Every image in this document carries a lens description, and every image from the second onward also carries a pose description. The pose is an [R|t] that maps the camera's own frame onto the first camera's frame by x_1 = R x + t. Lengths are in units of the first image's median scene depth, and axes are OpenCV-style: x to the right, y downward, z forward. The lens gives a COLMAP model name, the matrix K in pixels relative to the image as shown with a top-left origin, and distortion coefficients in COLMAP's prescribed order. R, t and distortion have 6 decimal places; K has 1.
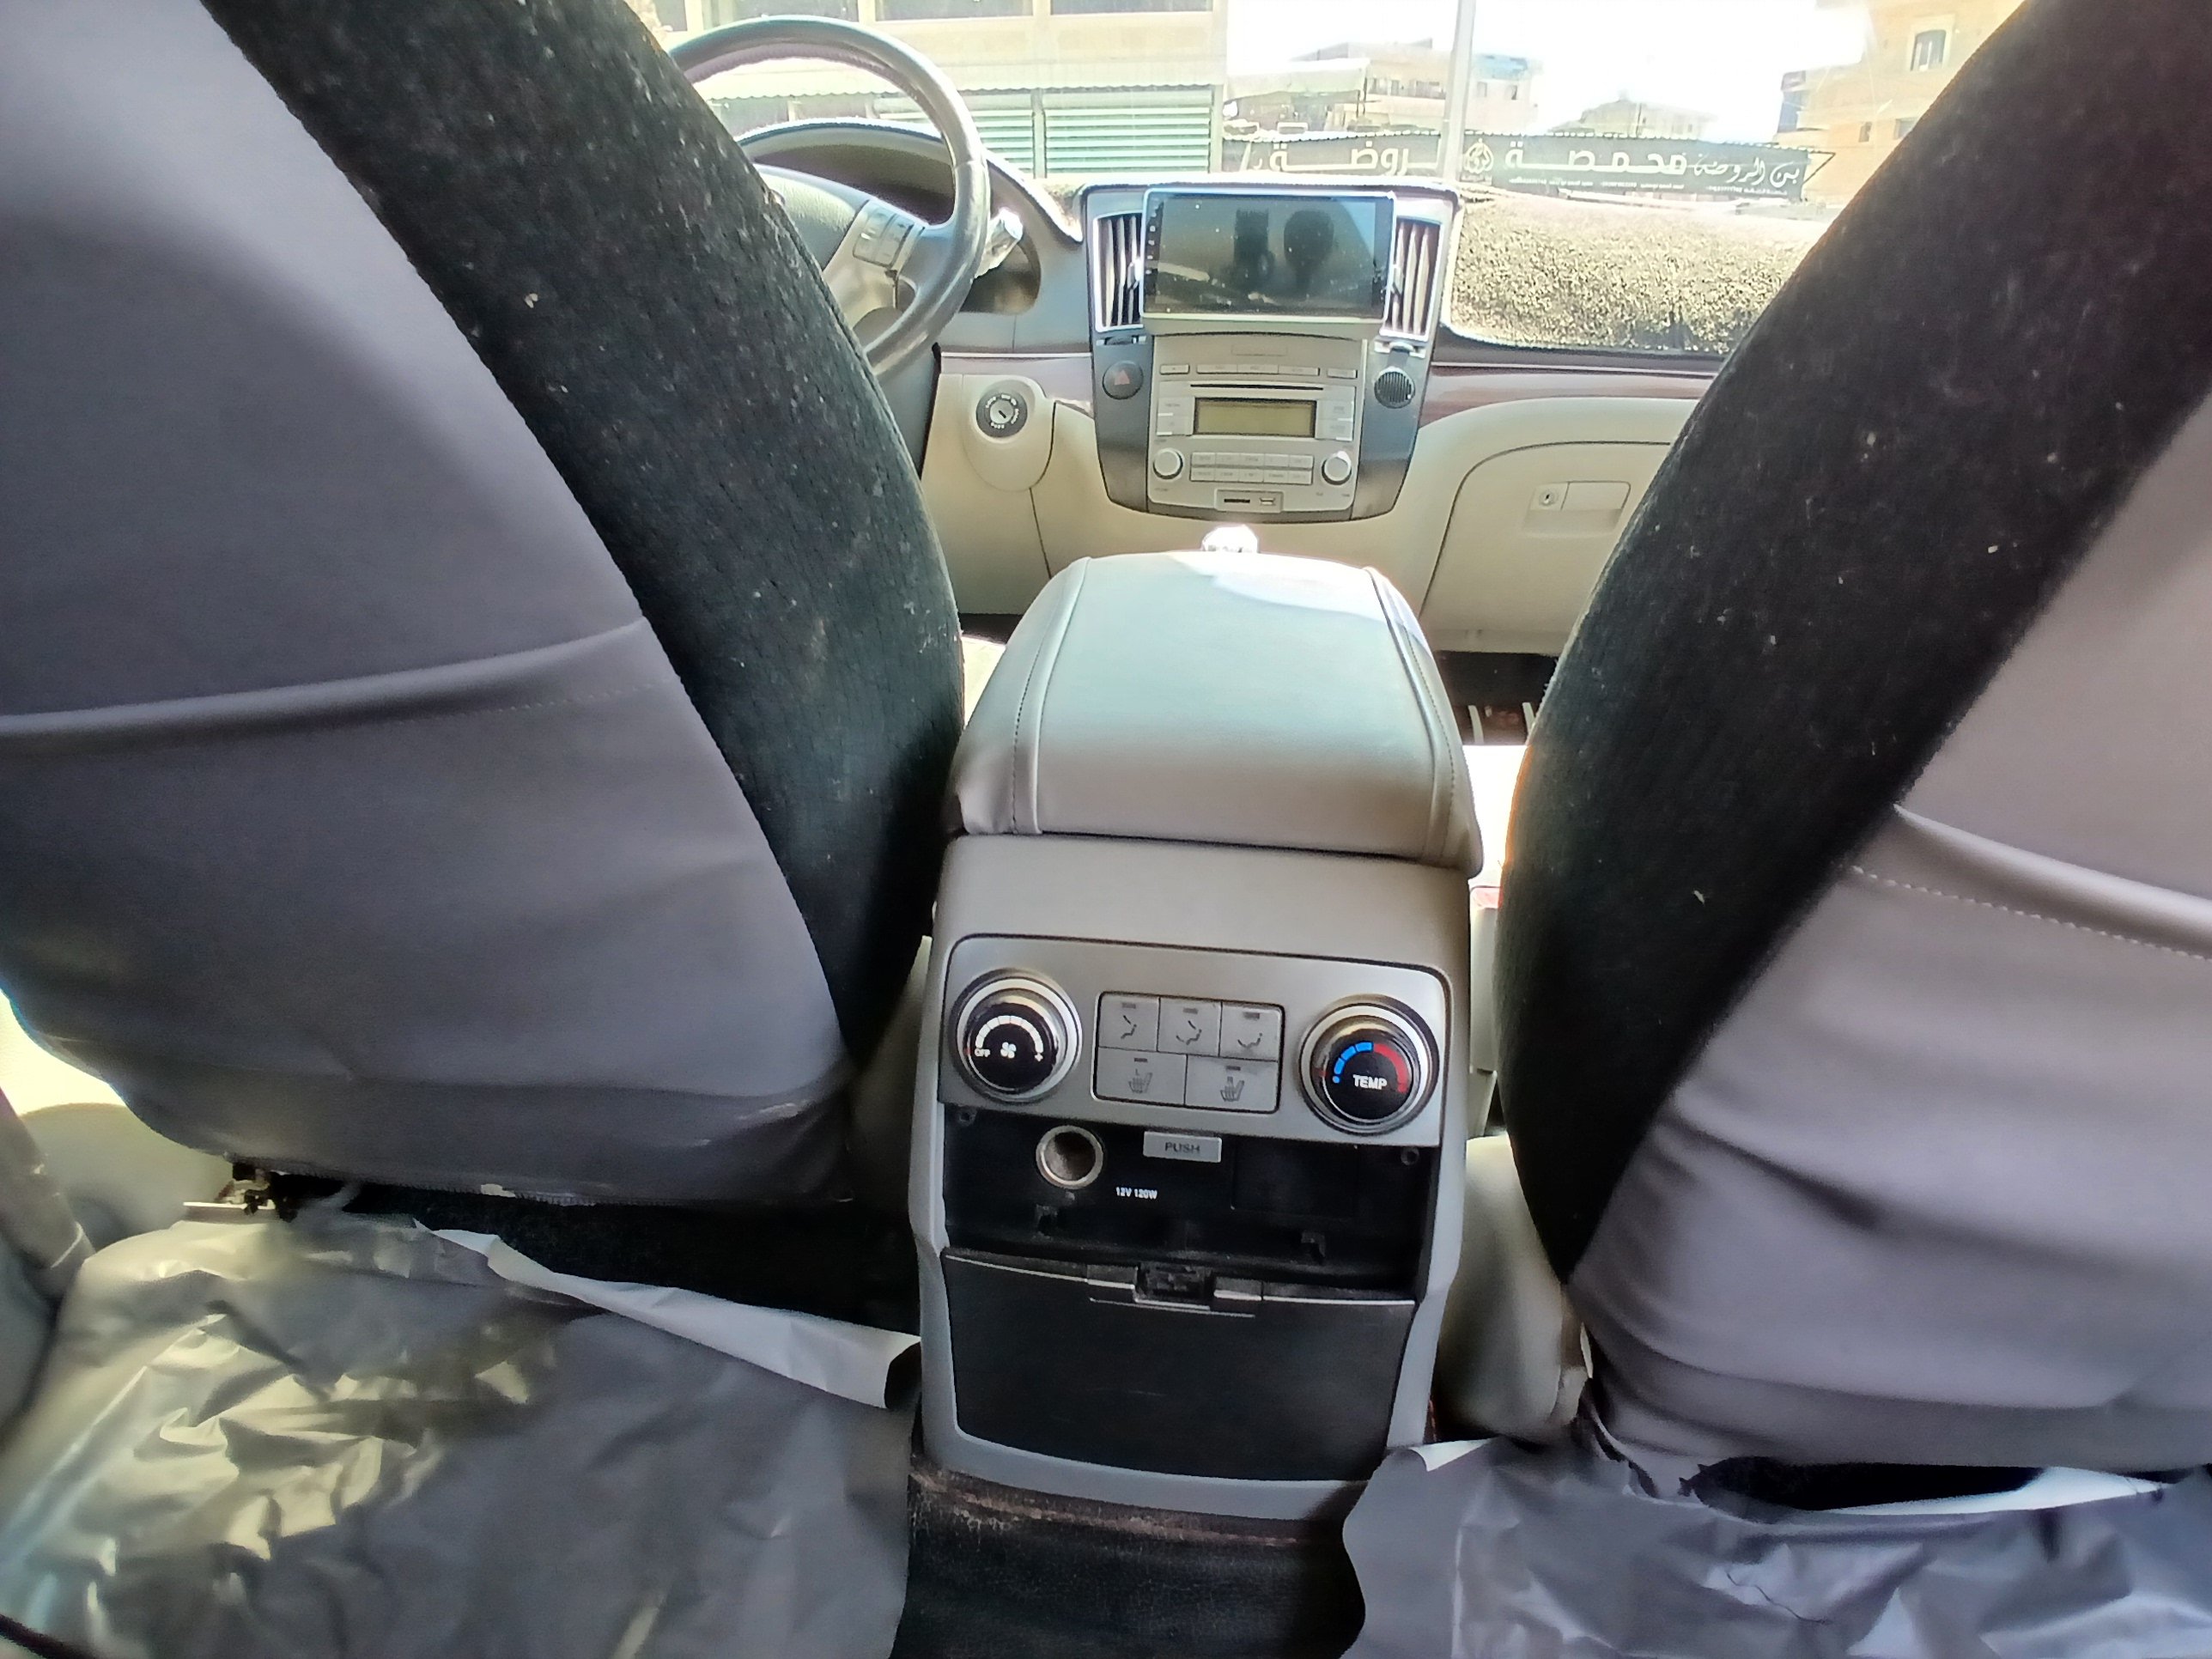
lens RADIAL K [[1105.3, 0, 1108.3], [0, 1105.3, 837.5], [0, 0, 1]] dist [0.019722, -0.054053]
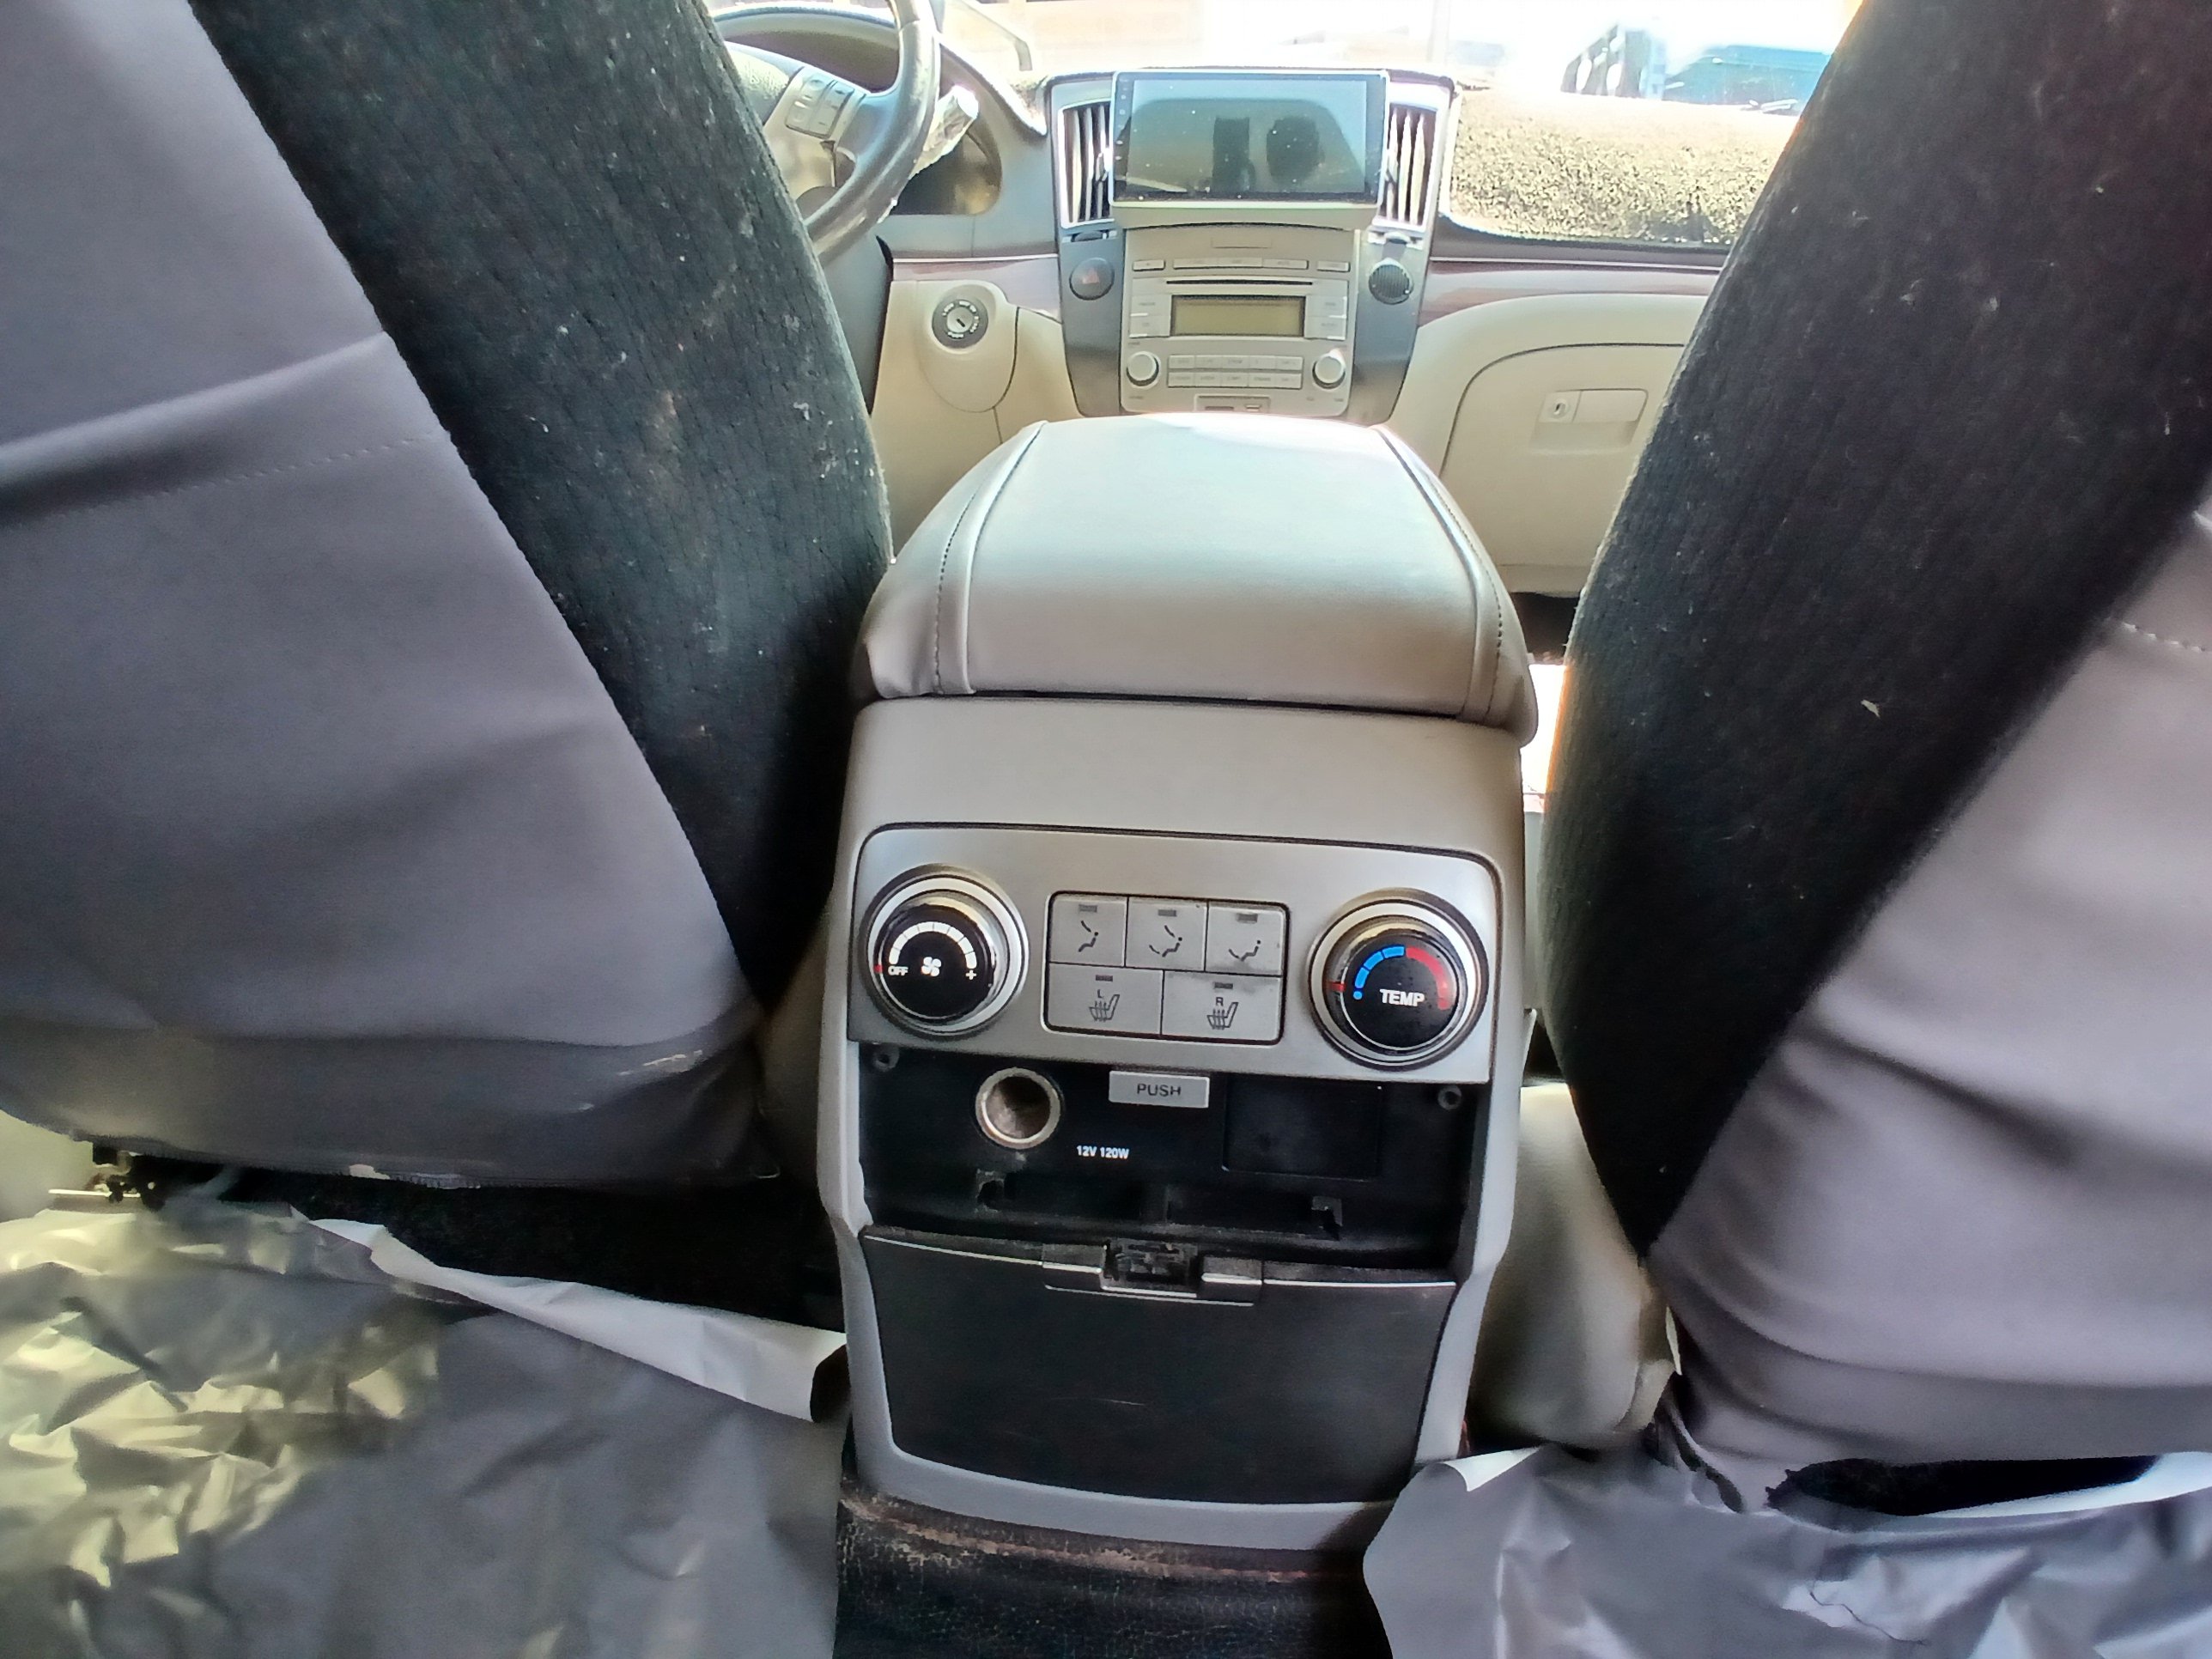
lens RADIAL K [[1105.3, 0, 1108.3], [0, 1105.3, 837.5], [0, 0, 1]] dist [0.019722, -0.054053]
pose [[0.999835, -0.012844, 0.012816, 0.019213], [0.012730, 0.999879, 0.008926, 0.077677], [-0.012929, -0.008762, 0.999878, 0.183493]]
